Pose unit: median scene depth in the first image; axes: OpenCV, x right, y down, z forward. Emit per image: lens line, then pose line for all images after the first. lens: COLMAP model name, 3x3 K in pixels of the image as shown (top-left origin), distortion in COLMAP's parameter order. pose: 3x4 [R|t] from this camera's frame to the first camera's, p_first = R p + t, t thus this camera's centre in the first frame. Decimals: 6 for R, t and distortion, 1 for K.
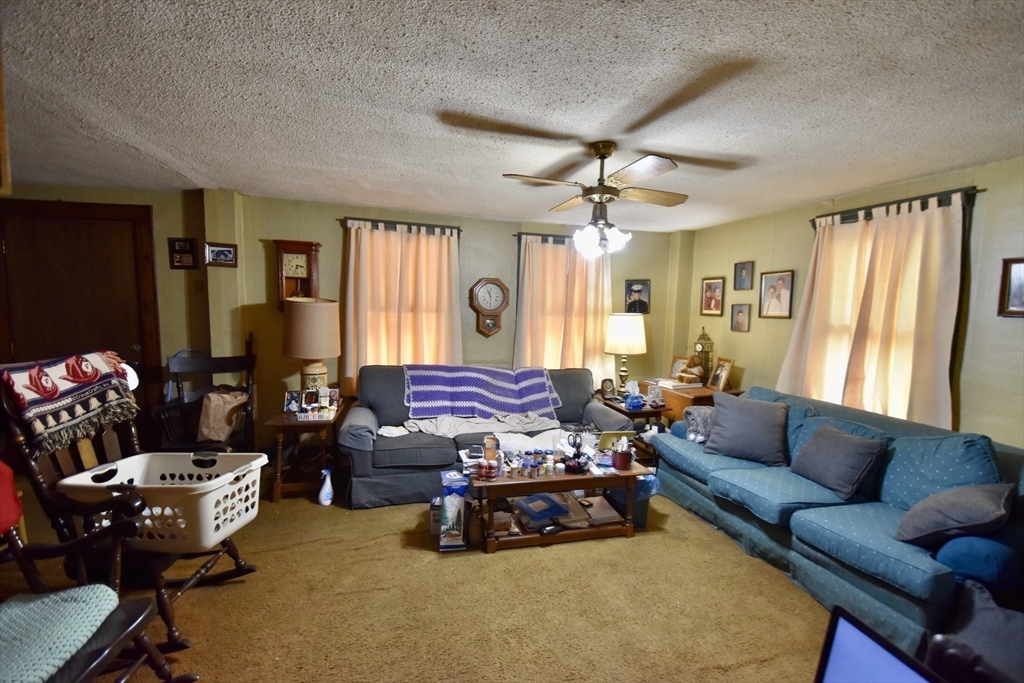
lens RADIAL K [[443.9, 0, 523.0], [0, 443.9, 354.3], [0, 0, 1]] dist [0.010822, -0.019185]
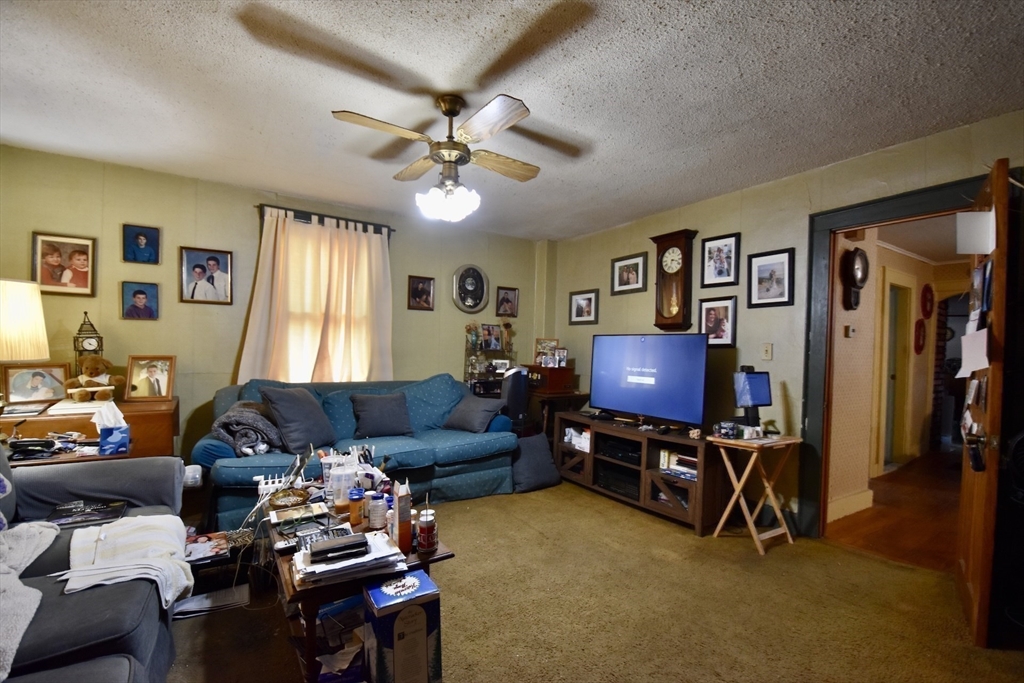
lens RADIAL K [[443.9, 0, 523.0], [0, 443.9, 354.3], [0, 0, 1]] dist [0.010822, -0.019185]
pose [[-0.288913, -0.053637, 0.955852, -0.590791], [0.068524, 0.994710, 0.076530, -0.009208], [-0.954900, 0.087610, -0.283709, 0.897629]]
